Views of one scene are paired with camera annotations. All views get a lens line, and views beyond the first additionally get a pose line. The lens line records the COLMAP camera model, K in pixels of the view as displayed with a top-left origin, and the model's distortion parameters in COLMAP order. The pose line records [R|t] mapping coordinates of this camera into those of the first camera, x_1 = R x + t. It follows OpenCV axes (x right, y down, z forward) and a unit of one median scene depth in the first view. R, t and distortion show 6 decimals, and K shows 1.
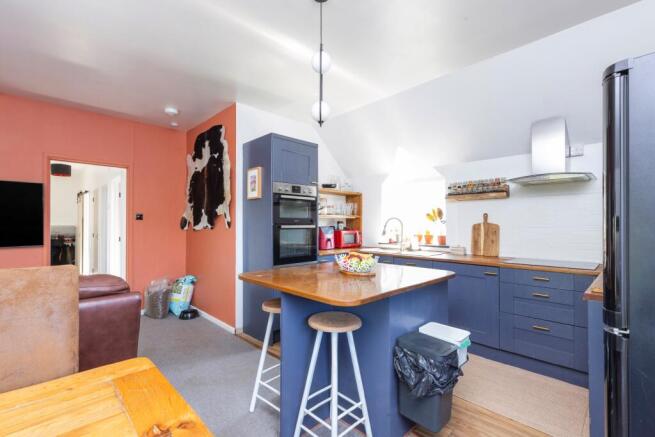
lens RADIAL K [[292.2, 0, 327.9], [0, 292.2, 220.8], [0, 0, 1]] dist [0.001388, 0.000028]
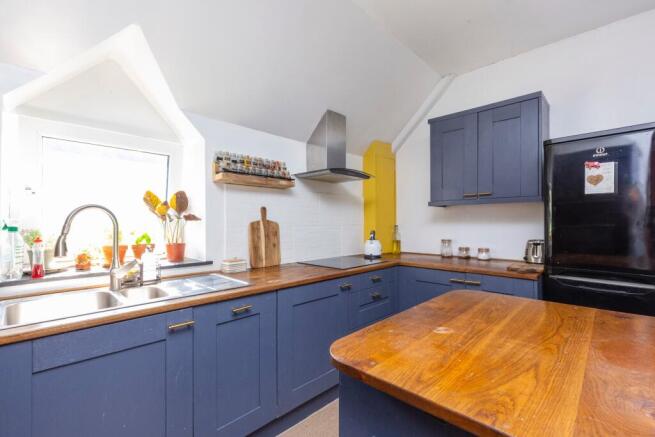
lens RADIAL K [[292.2, 0, 327.8], [0, 292.2, 220.0], [0, 0, 1]] dist [0.001388, 0.000028]
pose [[-0.017804, 0.007268, 0.999815, -0.173000], [-0.004544, 0.999963, -0.007350, 0.011213], [-0.999831, -0.004674, -0.017770, 0.857044]]
